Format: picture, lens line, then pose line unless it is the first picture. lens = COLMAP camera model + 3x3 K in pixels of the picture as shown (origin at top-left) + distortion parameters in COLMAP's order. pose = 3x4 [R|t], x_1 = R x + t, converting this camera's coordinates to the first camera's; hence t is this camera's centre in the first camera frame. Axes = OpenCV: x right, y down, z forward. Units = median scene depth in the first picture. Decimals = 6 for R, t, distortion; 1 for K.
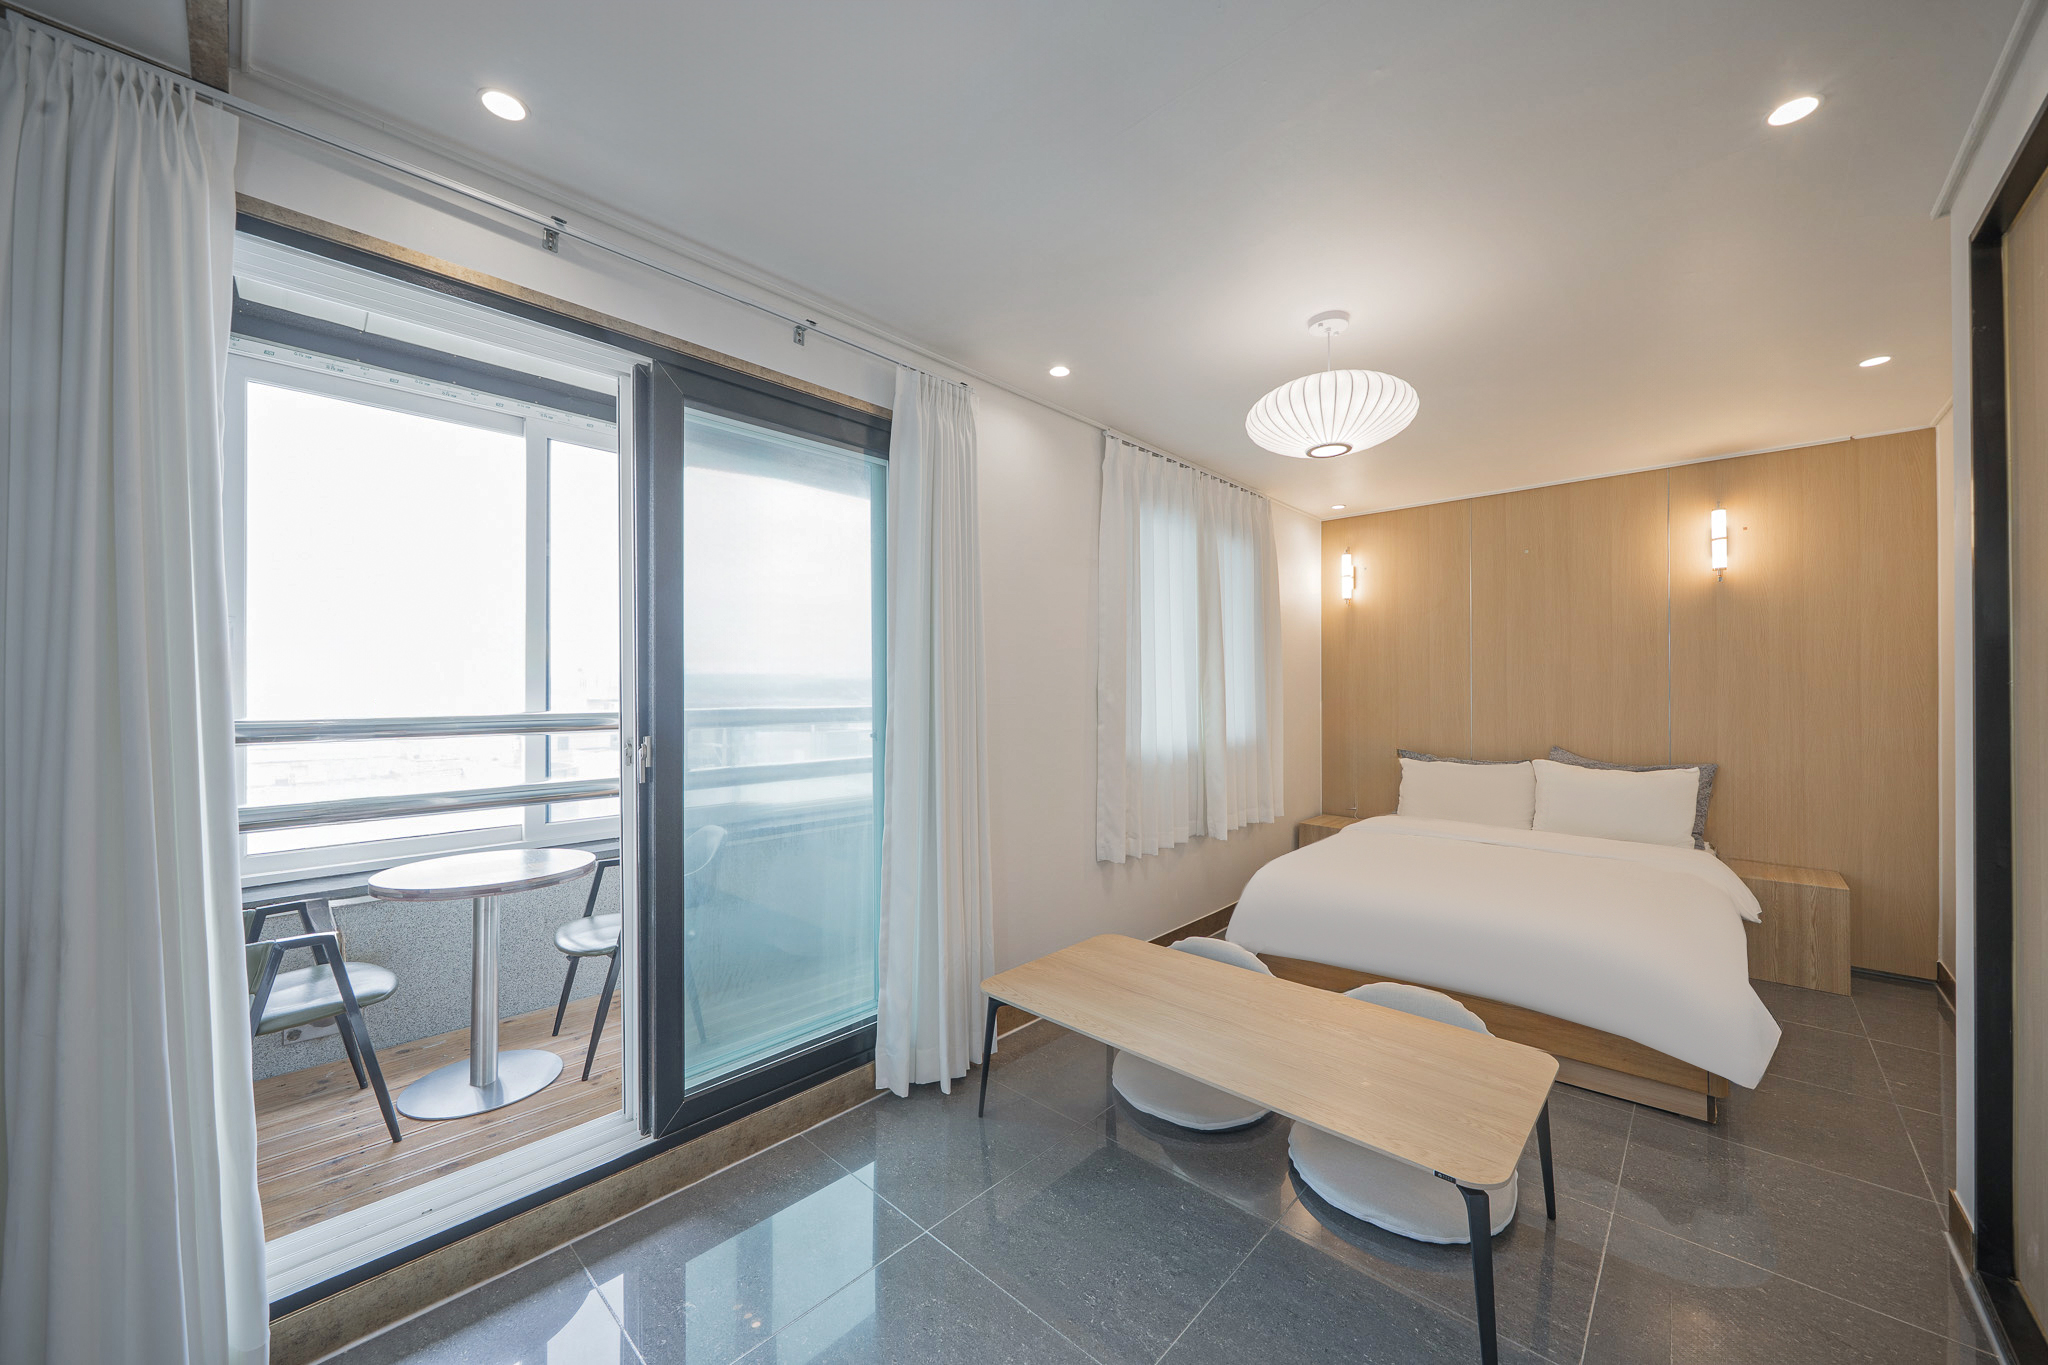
lens RADIAL K [[741.1, 0, 1024.0], [0, 741.1, 682.5], [0, 0, 1]] dist [0.000097, -0.000065]
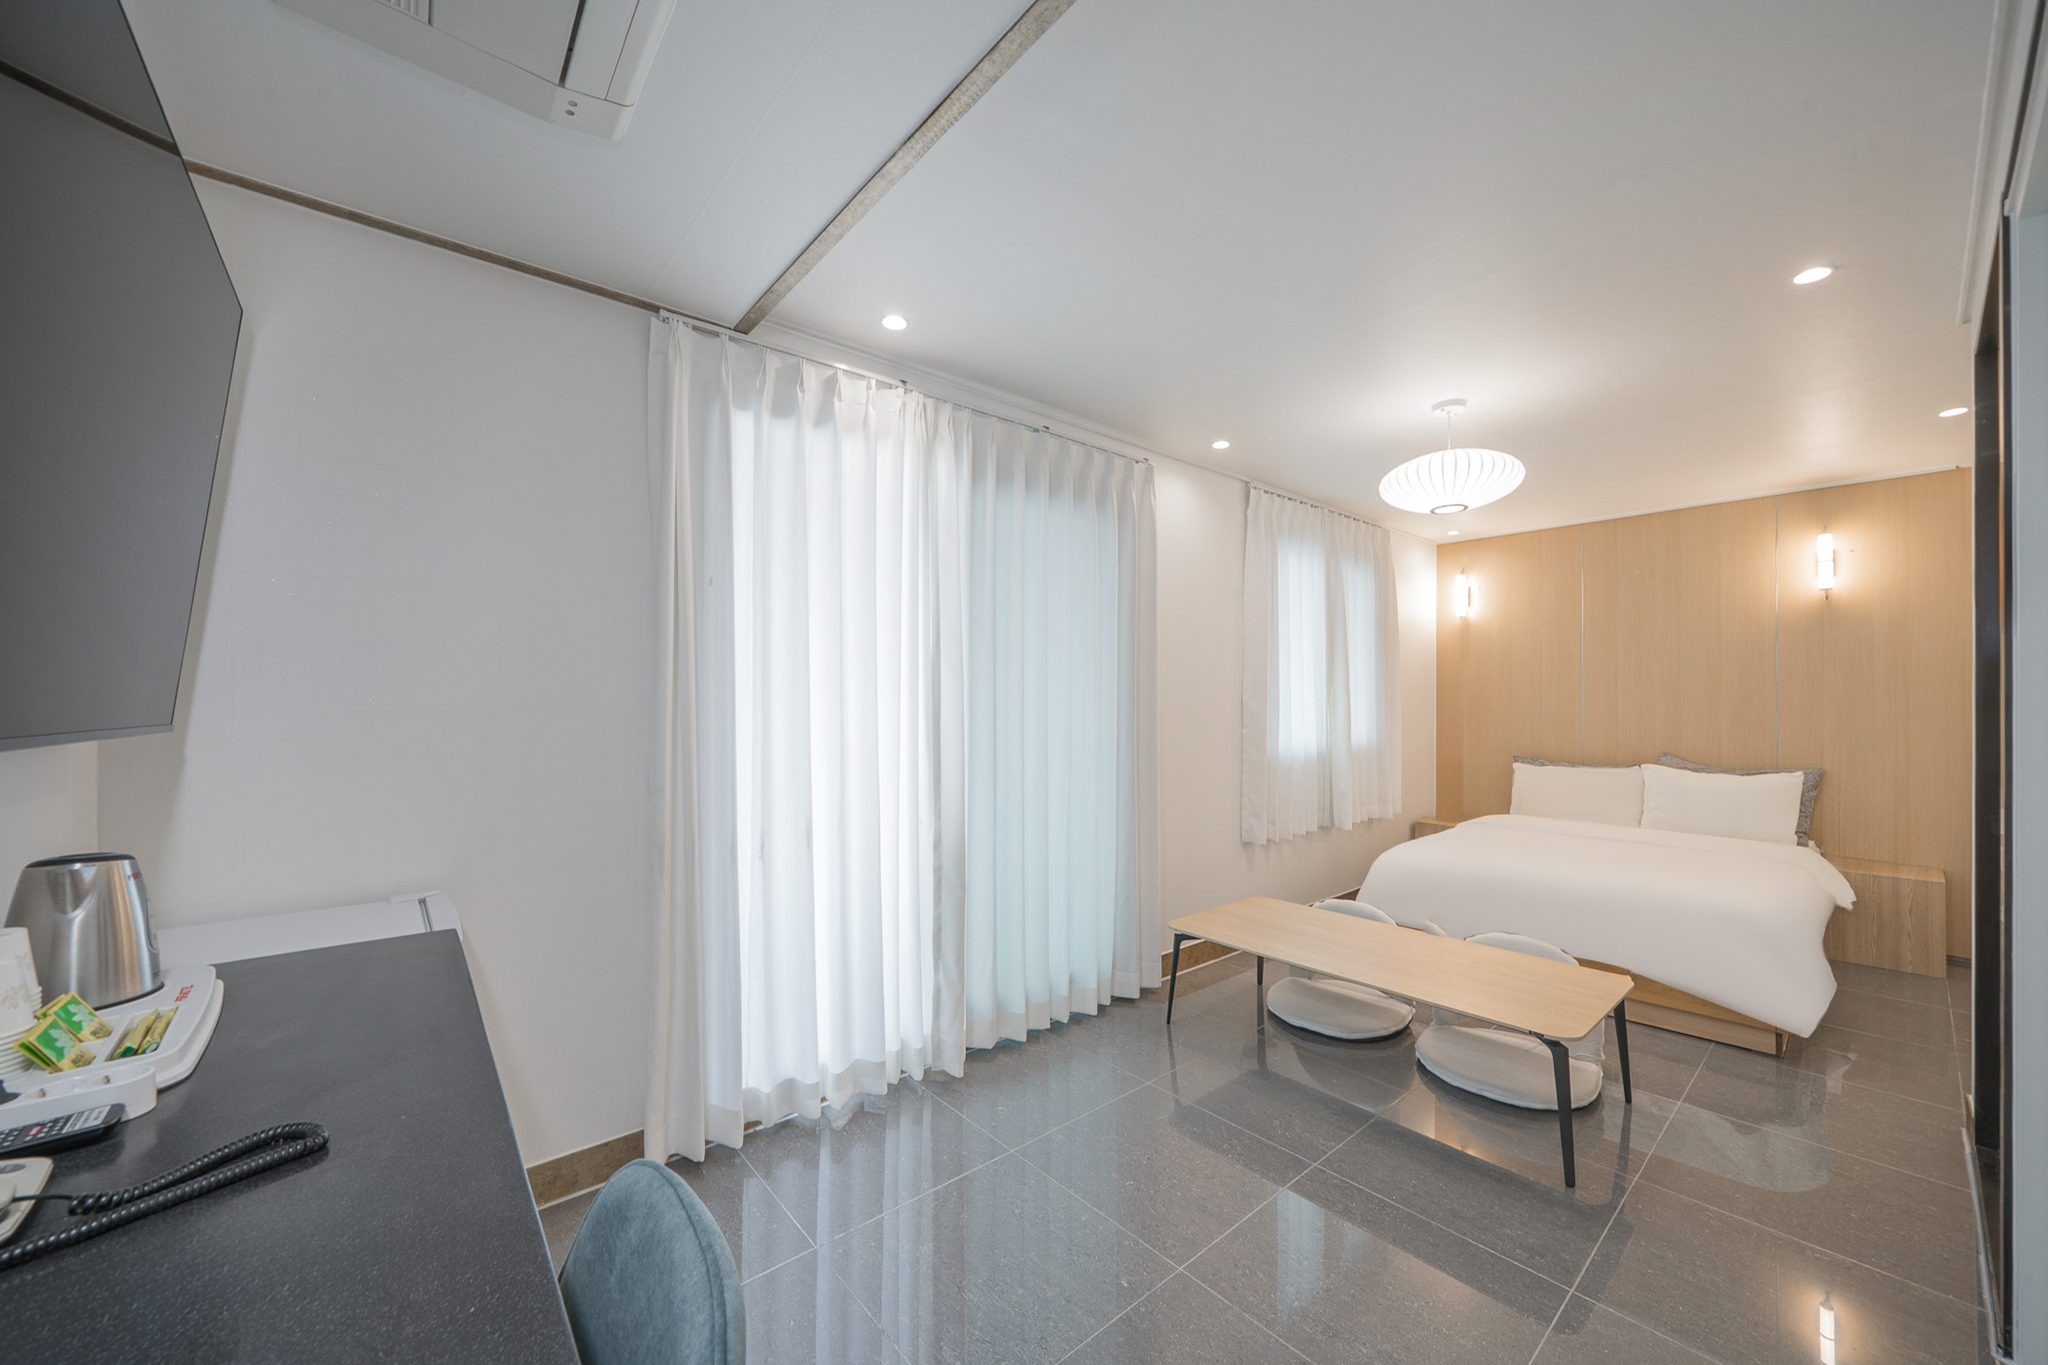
lens RADIAL K [[739.2, 0, 1038.5], [0, 739.2, 696.0], [0, 0, 1]] dist [0.000204, 0.000131]
pose [[0.994352, 0.000806, -0.106133, -0.100377], [-0.000354, 0.999991, 0.004275, -0.000813], [0.106135, -0.004213, 0.994343, -0.218790]]
